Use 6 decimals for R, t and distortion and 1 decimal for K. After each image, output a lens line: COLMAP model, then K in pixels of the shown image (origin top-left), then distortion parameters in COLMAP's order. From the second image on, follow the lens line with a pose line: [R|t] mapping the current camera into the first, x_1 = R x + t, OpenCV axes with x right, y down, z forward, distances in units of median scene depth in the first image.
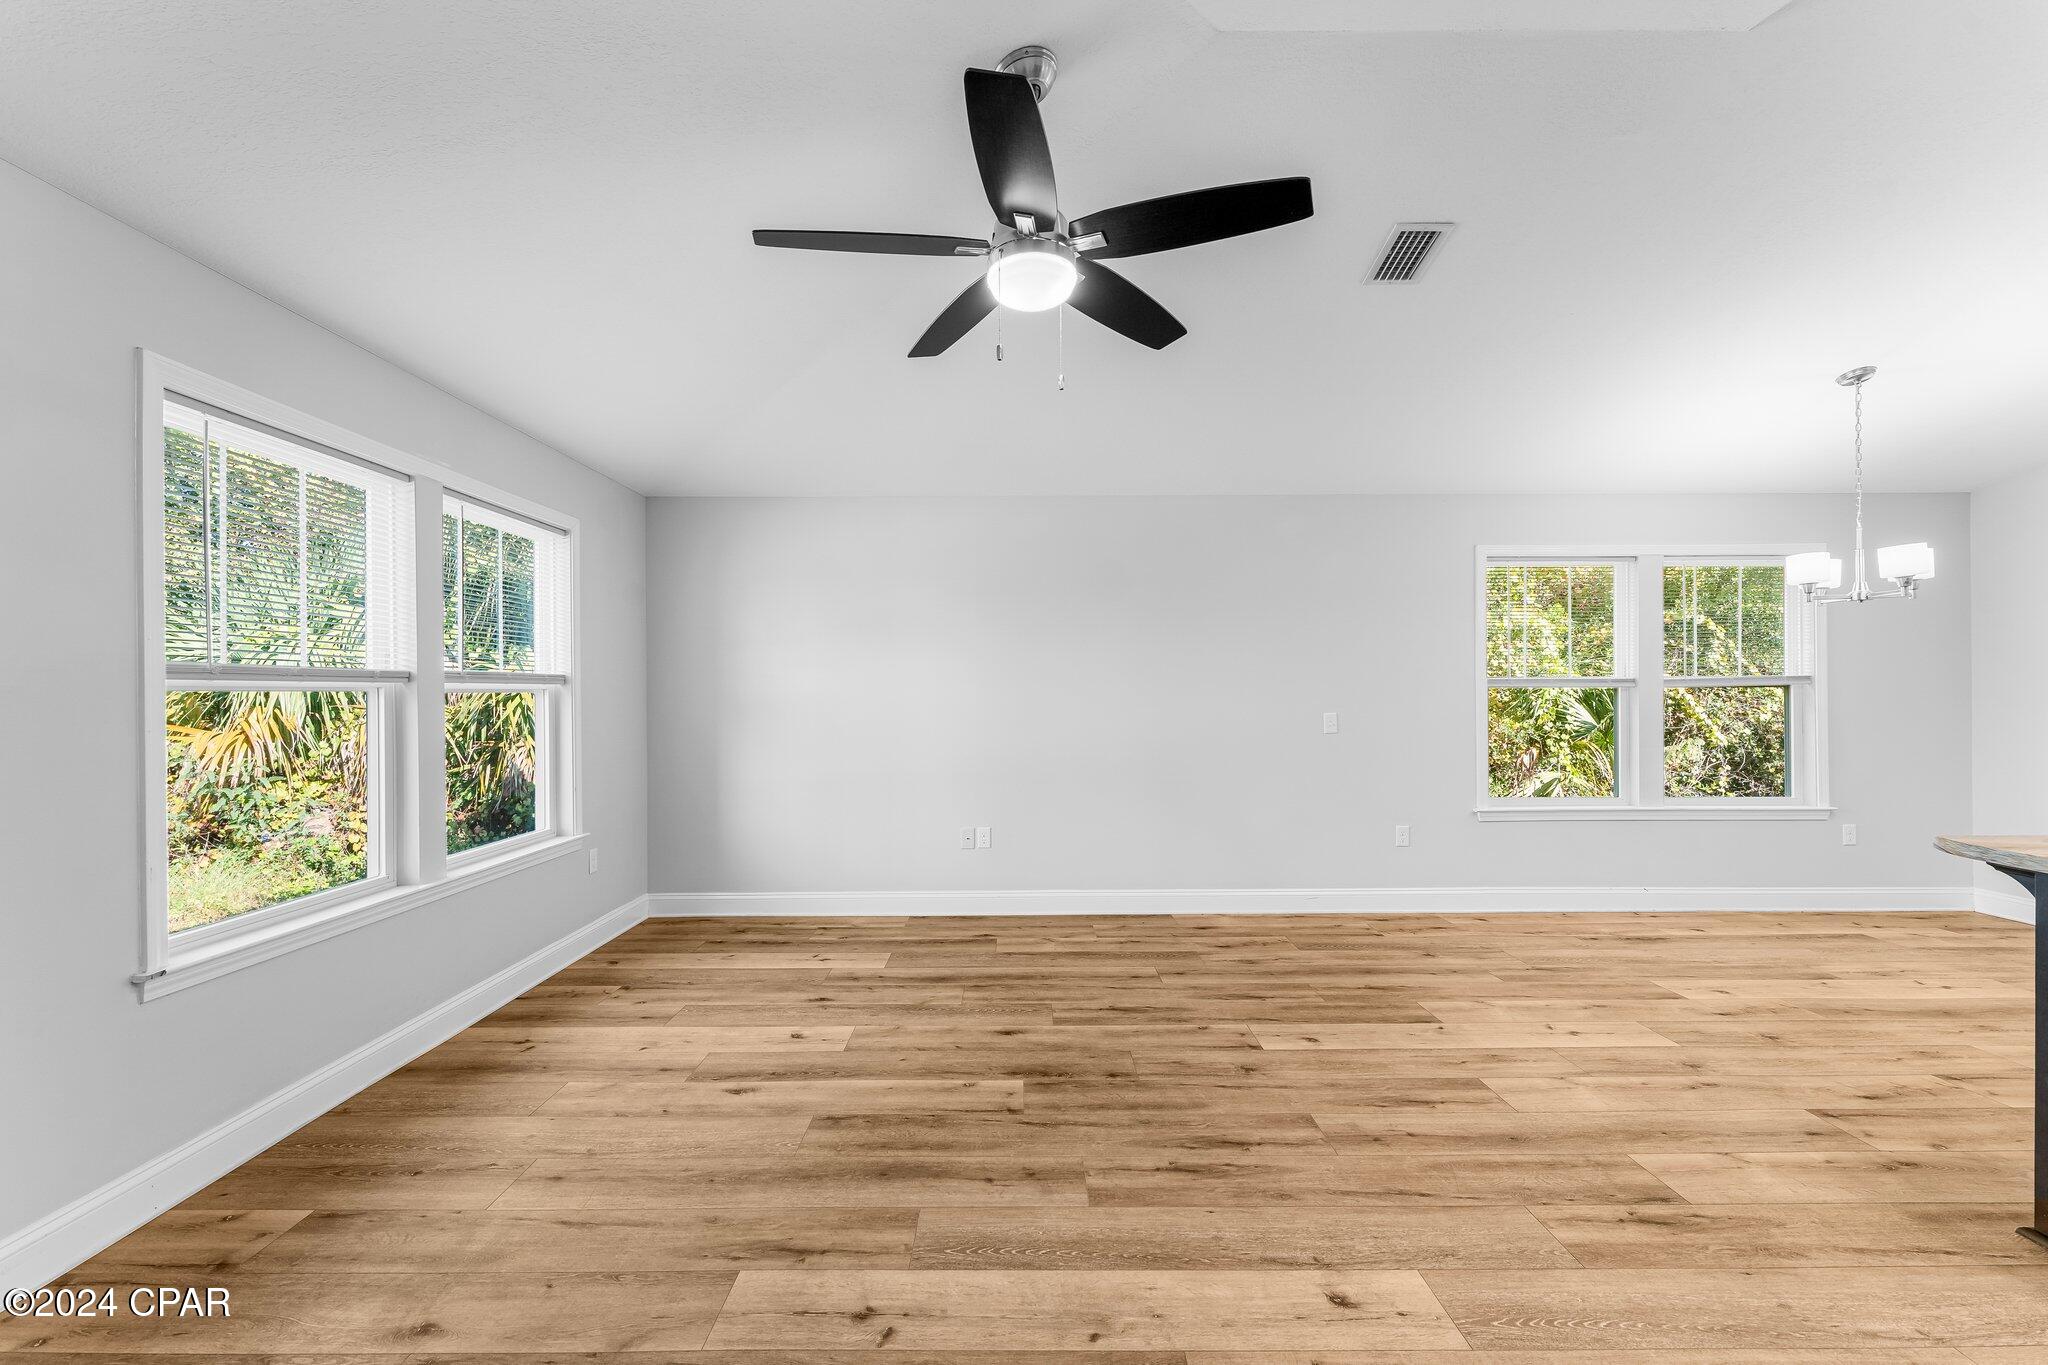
lens RADIAL K [[827.3, 0, 1015.8], [0, 827.3, 688.7], [0, 0, 1]] dist [0.001173, -0.000243]
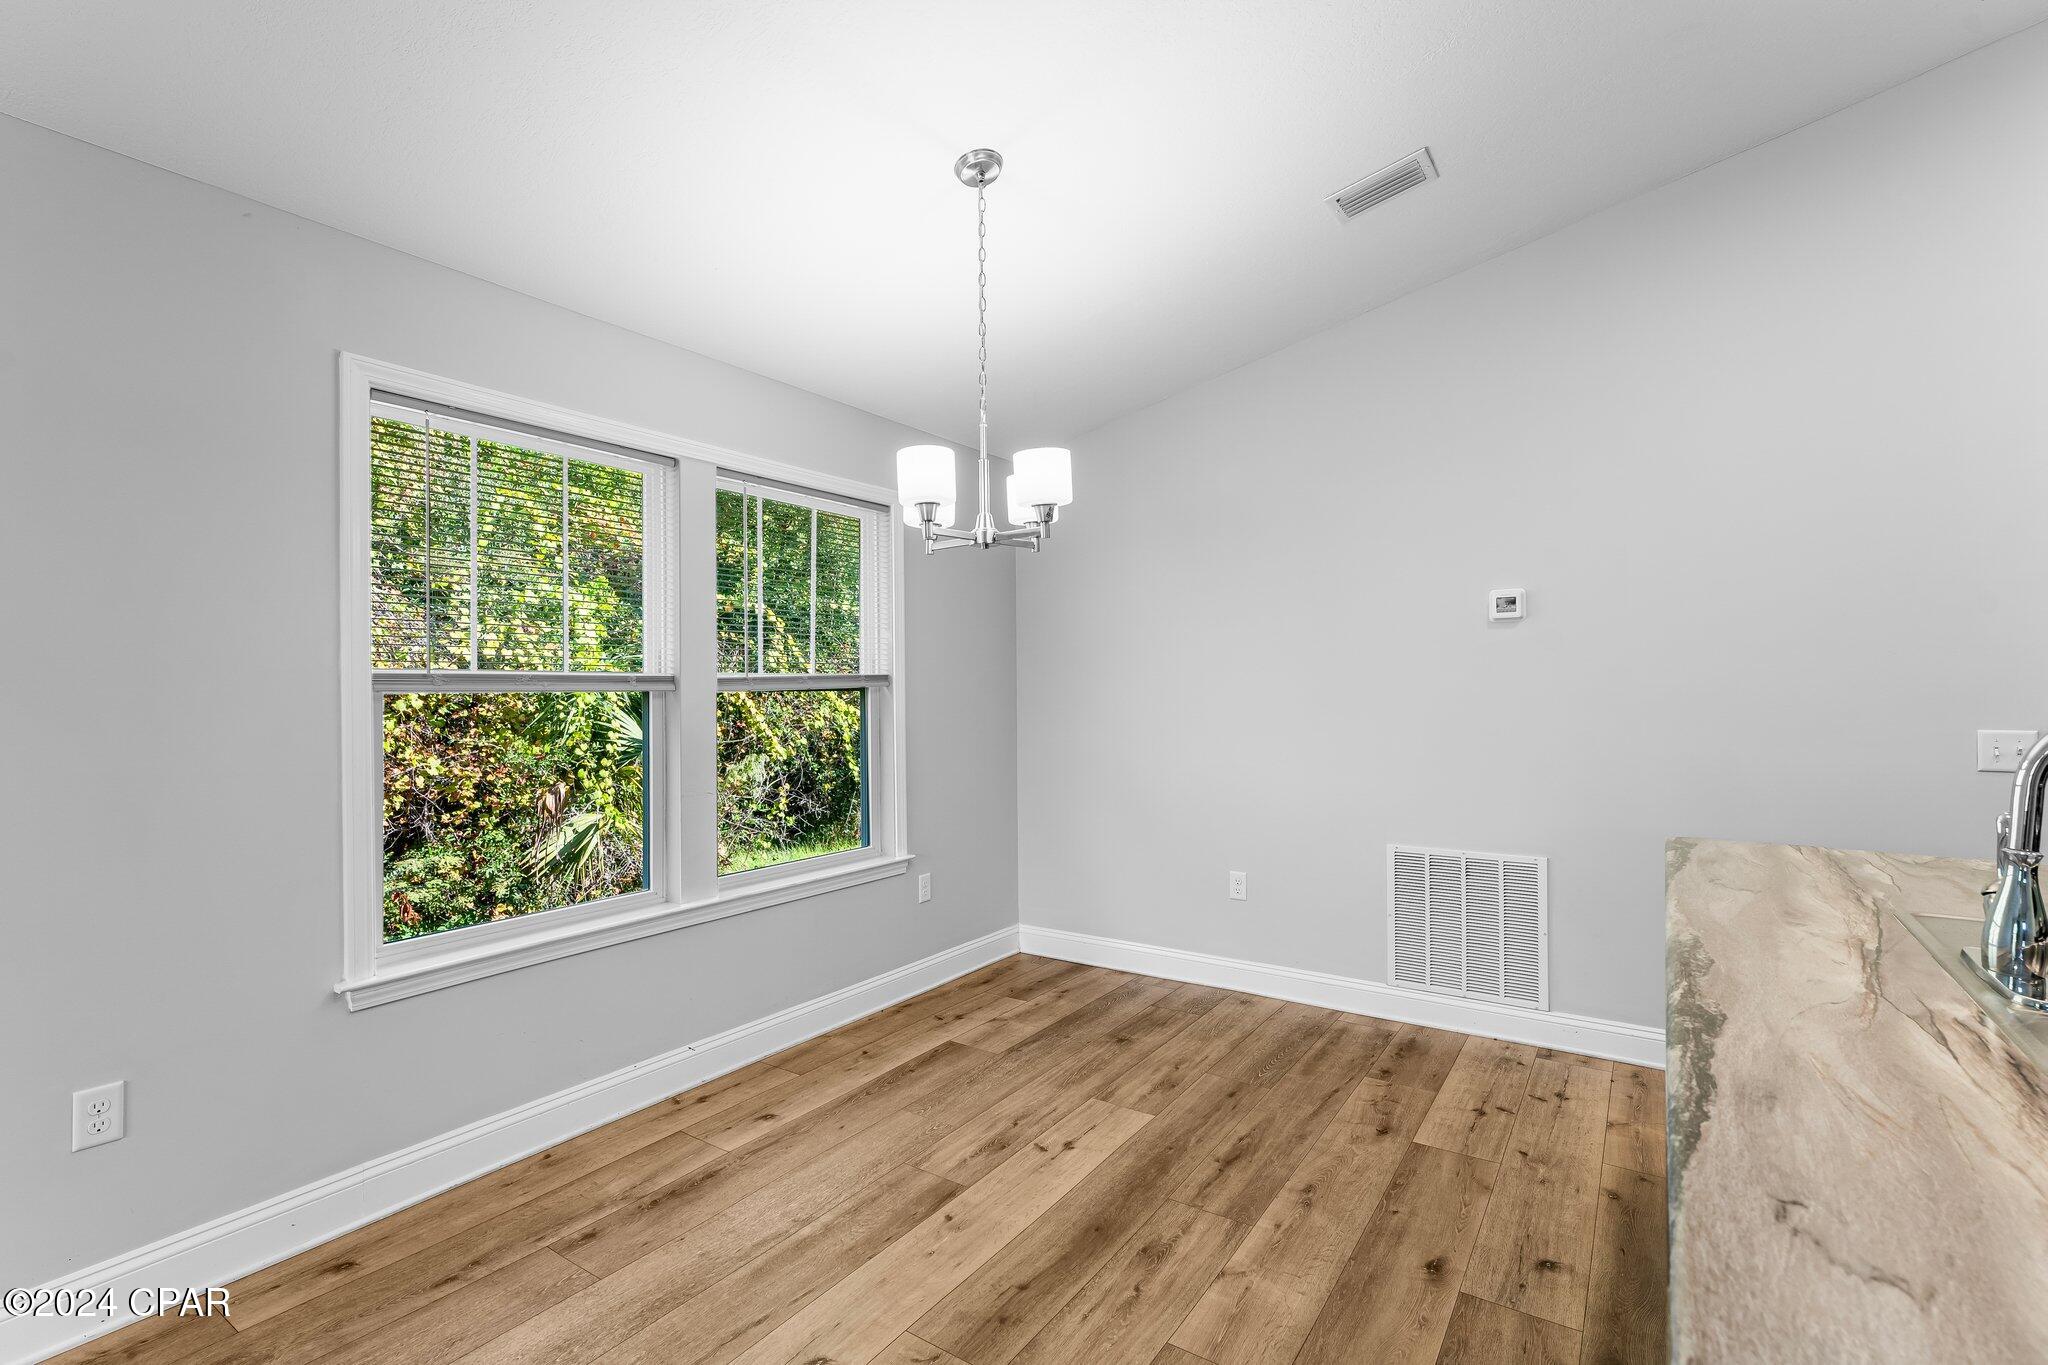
lens RADIAL K [[927.5, 0, 1020.1], [0, 927.5, 690.2], [0, 0, 1]] dist [0.000910, -0.000469]
pose [[0.567144, -0.001144, 0.823618, 0.475163], [0.003453, 0.999994, -0.000989, -0.001462], [-0.823612, 0.003405, 0.567144, 0.589160]]
